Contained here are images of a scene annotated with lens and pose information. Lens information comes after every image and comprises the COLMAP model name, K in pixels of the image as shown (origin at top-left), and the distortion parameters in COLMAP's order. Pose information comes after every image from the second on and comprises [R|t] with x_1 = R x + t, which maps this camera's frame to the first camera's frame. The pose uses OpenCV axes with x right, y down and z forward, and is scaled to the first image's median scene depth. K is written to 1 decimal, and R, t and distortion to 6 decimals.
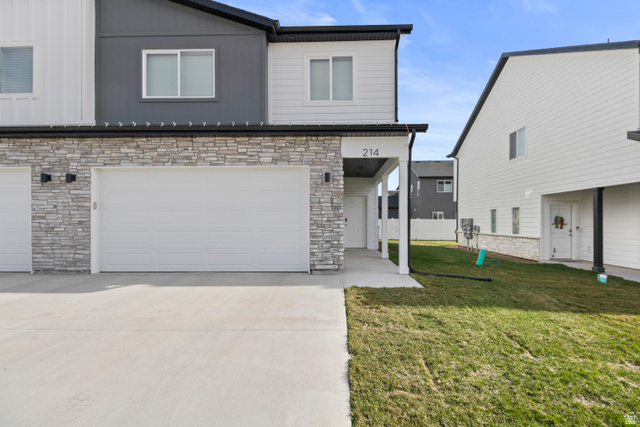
lens RADIAL K [[297.3, 0, 326.6], [0, 297.3, 224.8], [0, 0, 1]] dist [0.010595, -0.007768]
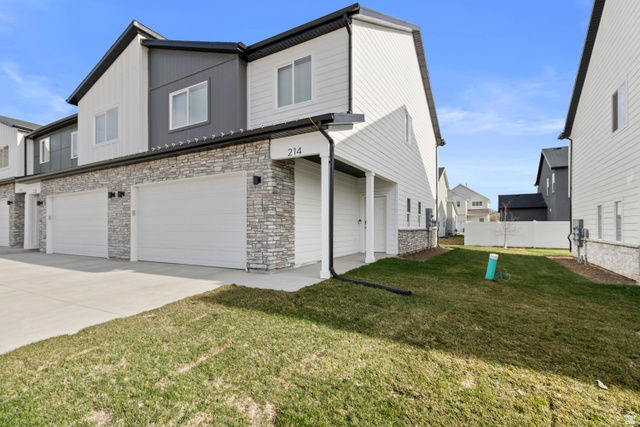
lens RADIAL K [[297.3, 0, 327.3], [0, 297.3, 224.2], [0, 0, 1]] dist [0.010595, -0.007768]
pose [[0.888810, -0.007119, -0.458221, 0.664180], [-0.001243, 0.999838, -0.017945, 0.012589], [0.458274, 0.016520, 0.888657, 0.179117]]
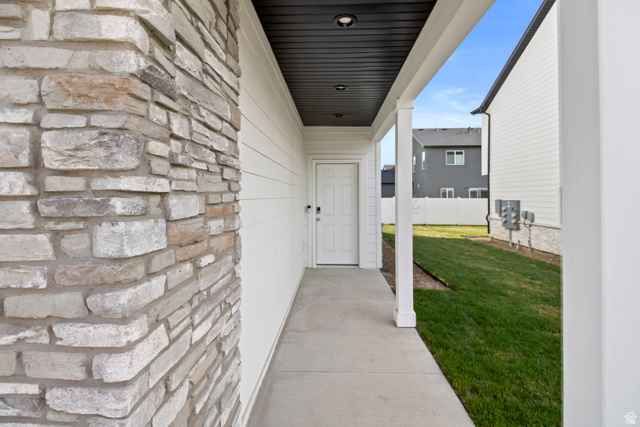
lens RADIAL K [[297.3, 0, 326.8], [0, 297.3, 196.1], [0, 0, 1]] dist [0.010595, -0.007768]
pose [[0.999906, -0.000680, 0.013708, 0.125809], [0.000833, 0.999937, -0.011228, -0.058629], [-0.013699, 0.011238, 0.999843, 0.846138]]
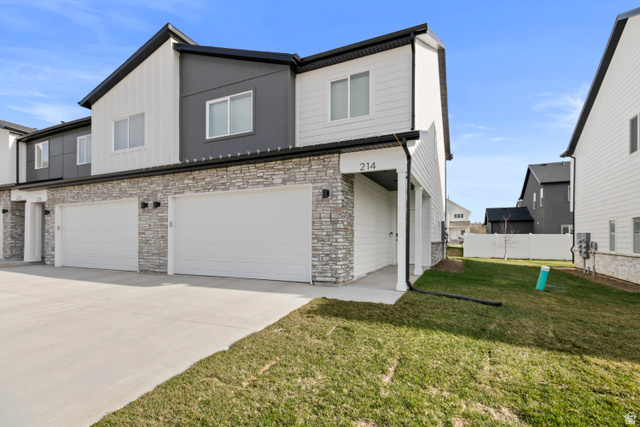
lens RADIAL K [[297.3, 0, 327.4], [0, 297.3, 238.7], [0, 0, 1]] dist [0.010595, -0.007768]
pose [[0.922846, 0.002240, -0.385162, 0.392442], [-0.004772, 0.999973, -0.005620, 0.005231], [0.385139, 0.007024, 0.922832, 0.031546]]
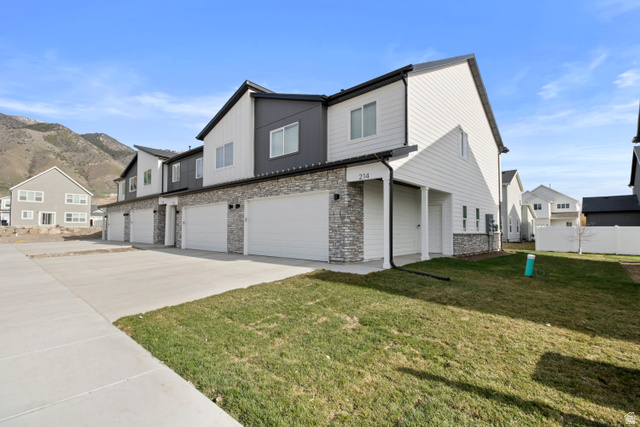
lens RADIAL K [[297.3, 0, 324.1], [0, 297.3, 219.4], [0, 0, 1]] dist [0.010595, -0.007768]
pose [[0.761680, -0.021210, -0.647606, 0.847043], [-0.009711, 0.998978, -0.044139, 0.013635], [0.647880, 0.039909, 0.760696, -0.130286]]
